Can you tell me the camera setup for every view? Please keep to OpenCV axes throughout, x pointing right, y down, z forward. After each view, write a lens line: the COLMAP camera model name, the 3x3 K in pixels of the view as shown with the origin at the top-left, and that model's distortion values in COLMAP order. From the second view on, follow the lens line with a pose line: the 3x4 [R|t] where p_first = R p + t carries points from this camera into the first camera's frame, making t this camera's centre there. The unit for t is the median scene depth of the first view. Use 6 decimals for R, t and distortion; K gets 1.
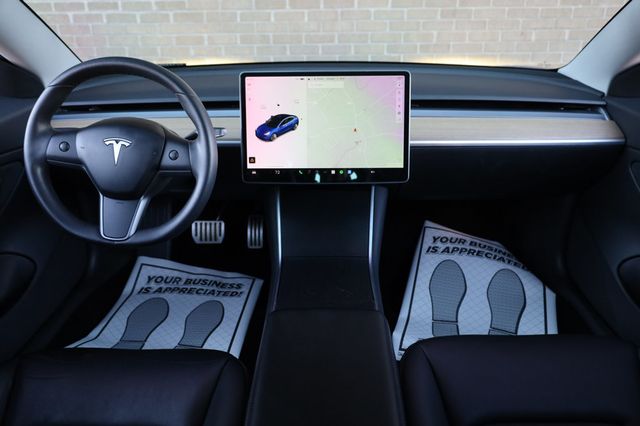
lens RADIAL K [[513.3, 0, 320.0], [0, 513.3, 213.0], [0, 0, 1]] dist [0.006231, 0.000595]
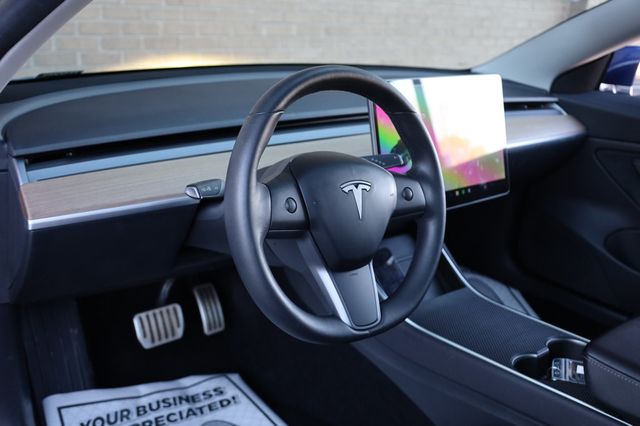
lens RADIAL K [[683.2, 0, 334.0], [0, 683.2, 237.8], [0, 0, 1]] dist [0.005597, 0.008514]
pose [[0.740604, -0.179148, 0.647621, -0.805716], [0.198354, 0.979141, 0.044022, -0.090149], [-0.641999, 0.095855, 0.760690, 0.253036]]
